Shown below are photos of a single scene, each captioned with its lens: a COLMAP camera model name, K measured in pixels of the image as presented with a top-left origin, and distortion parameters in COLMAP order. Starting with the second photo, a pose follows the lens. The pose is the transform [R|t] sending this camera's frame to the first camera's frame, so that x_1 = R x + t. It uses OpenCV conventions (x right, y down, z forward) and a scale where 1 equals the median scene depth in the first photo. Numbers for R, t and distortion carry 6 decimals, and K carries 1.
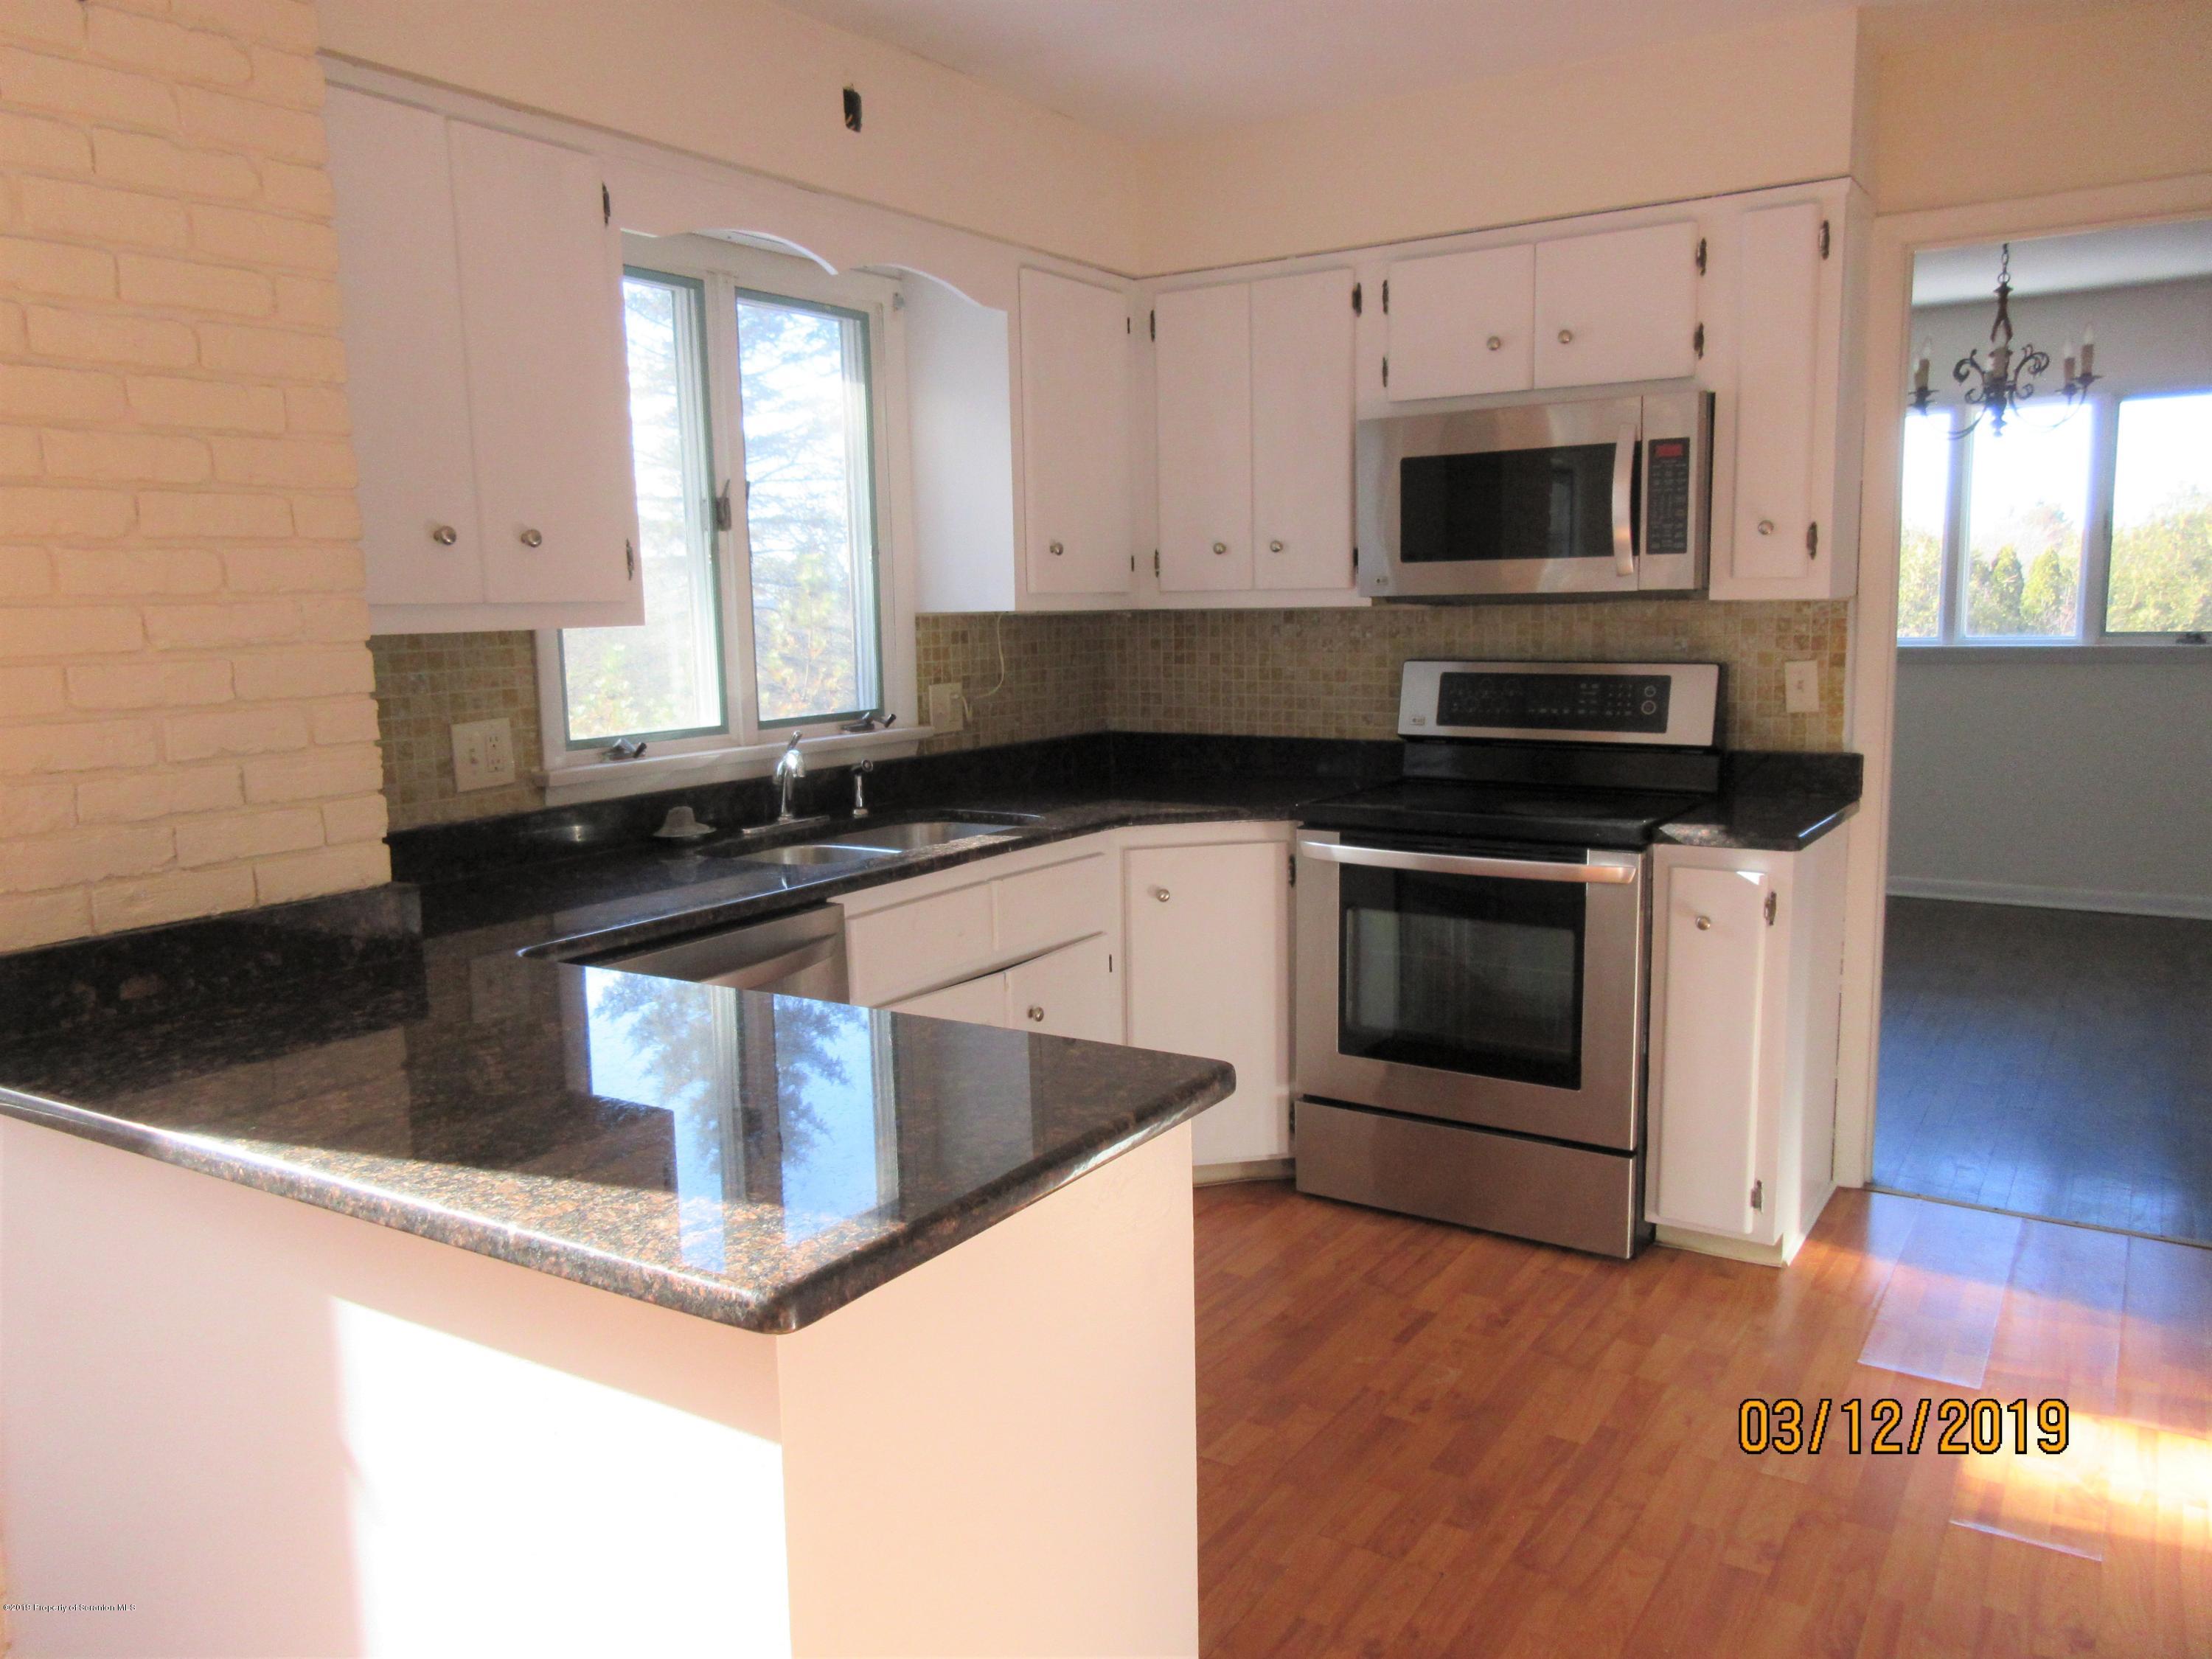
lens RADIAL K [[1739.0, 0, 1106.0], [0, 1739.0, 829.5], [0, 0, 1]] dist [0.000344, 0.001838]
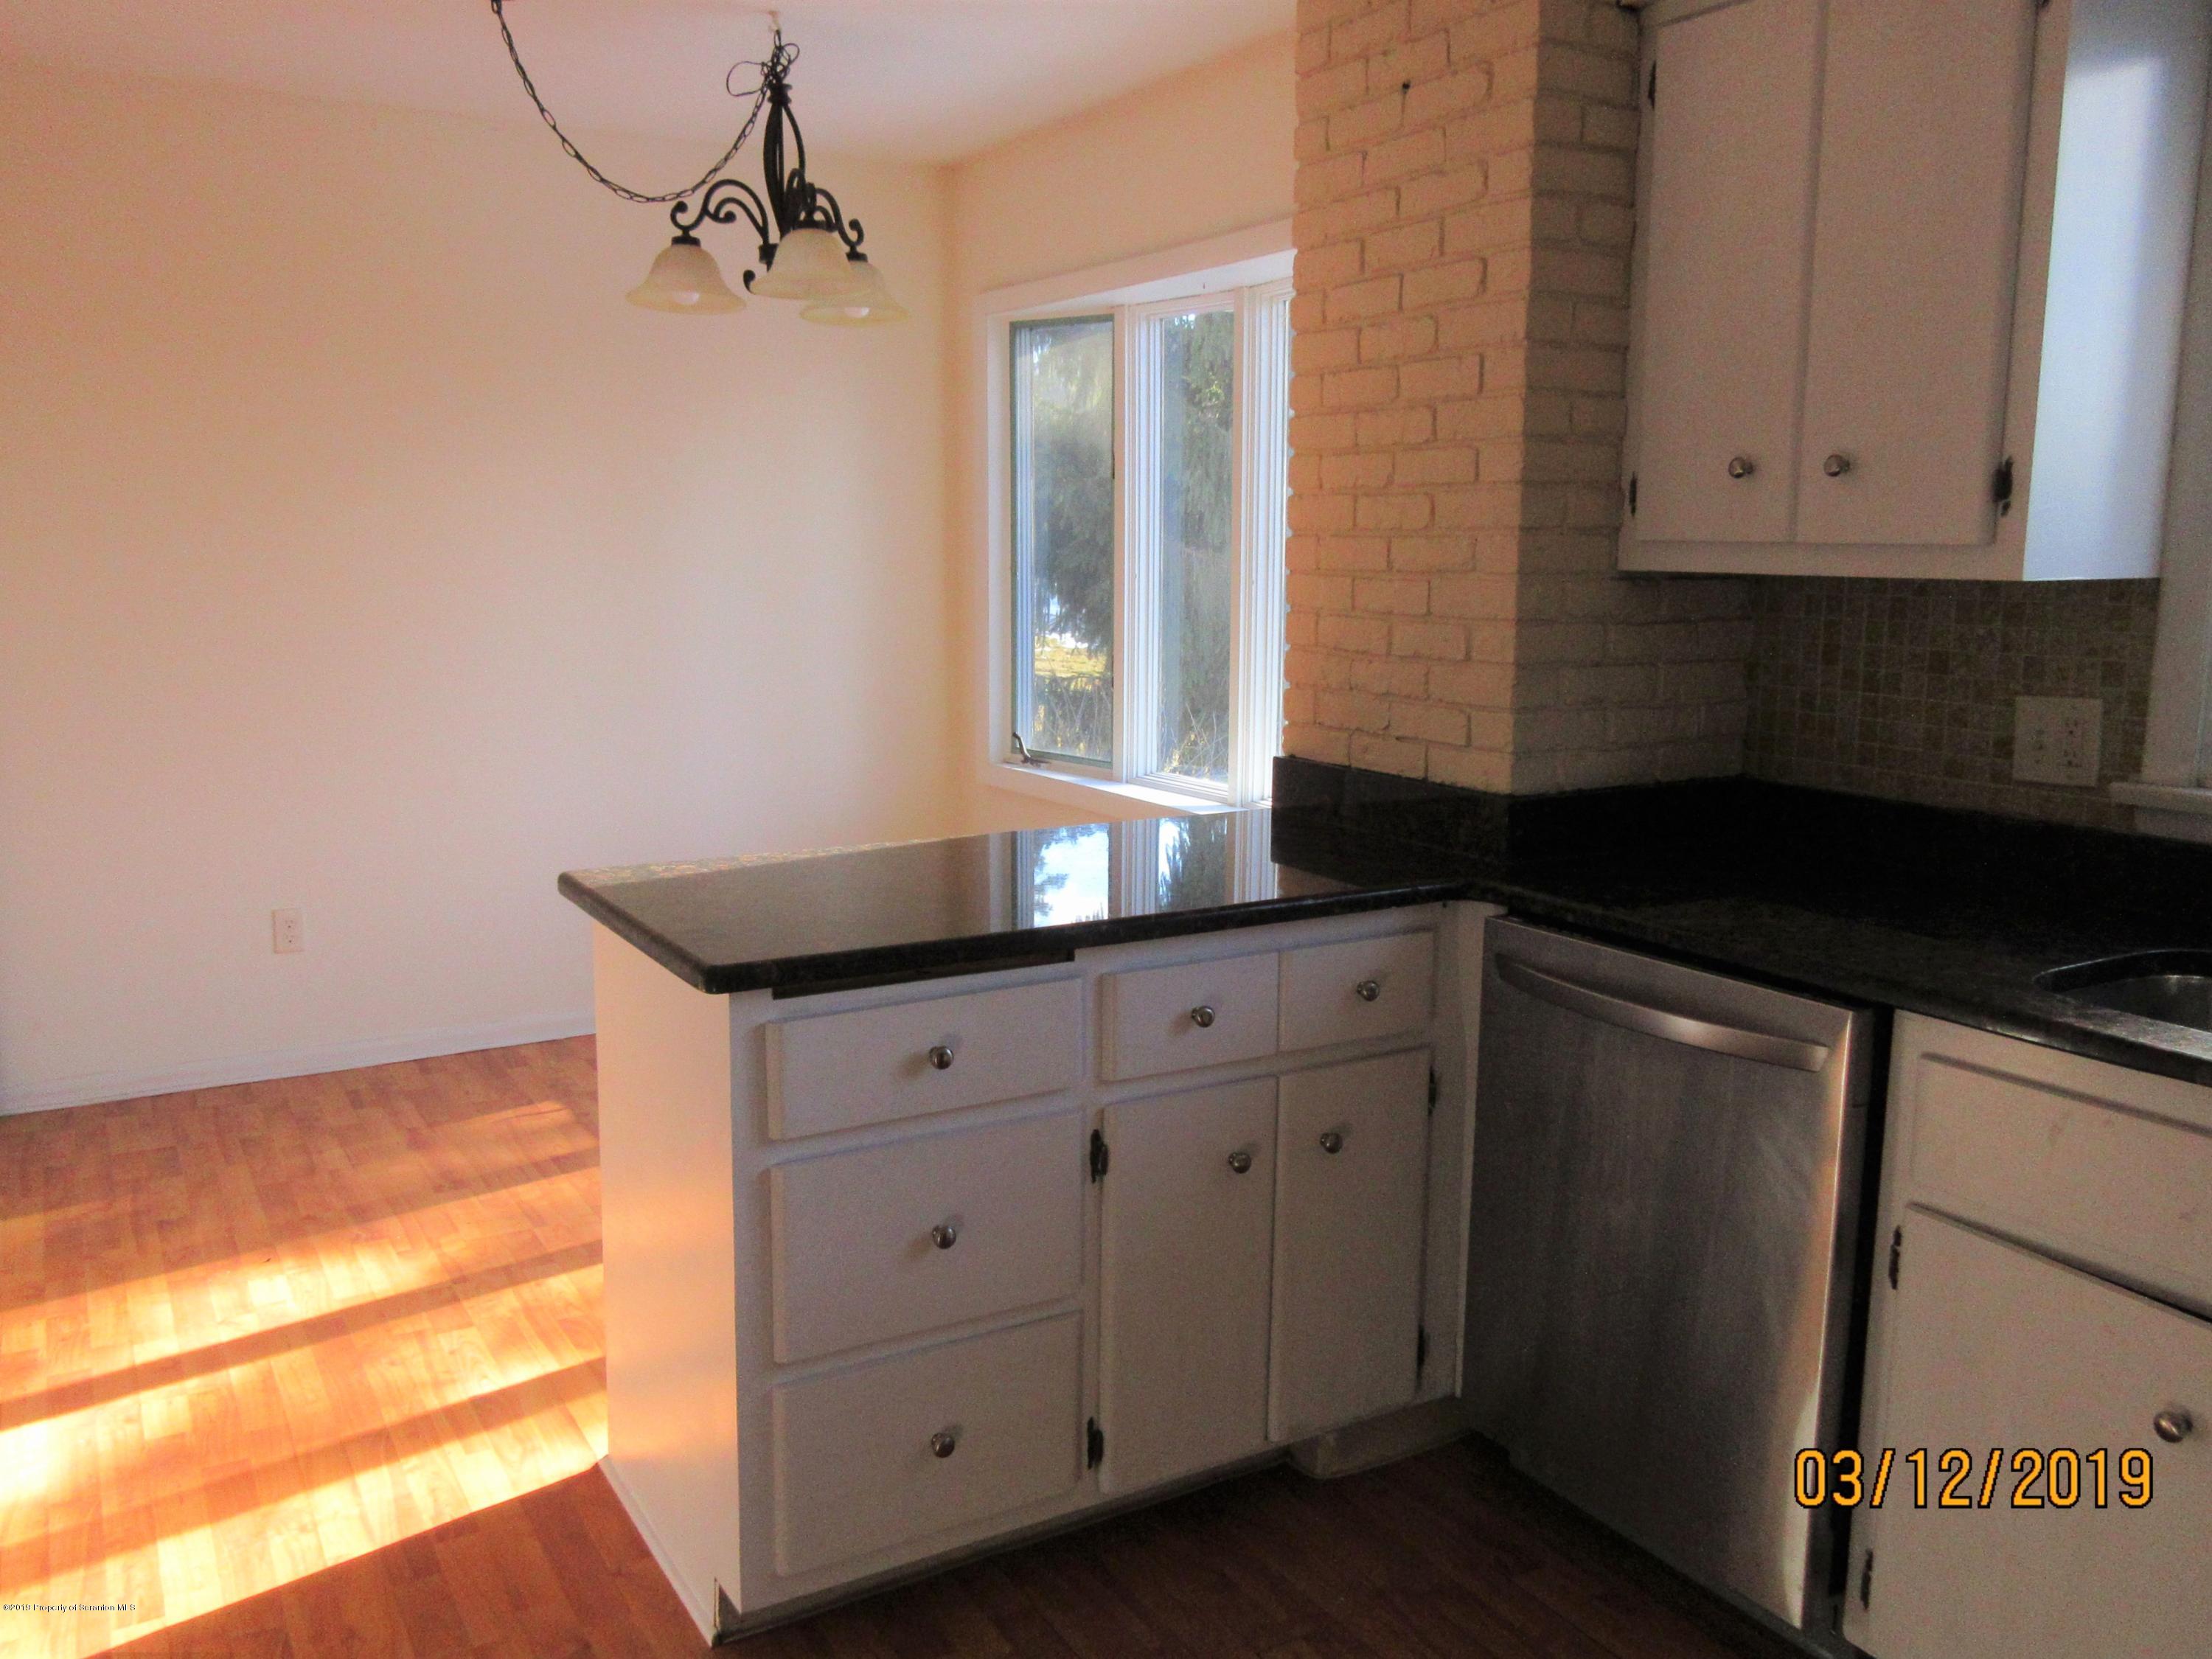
lens RADIAL K [[1739.0, 0, 1106.0], [0, 1739.0, 829.5], [0, 0, 1]] dist [0.000344, 0.001838]
pose [[-0.446702, 0.162773, -0.879751, 0.535730], [-0.120330, 0.963446, 0.239357, -0.143821], [0.886554, 0.212782, -0.410787, 0.978989]]
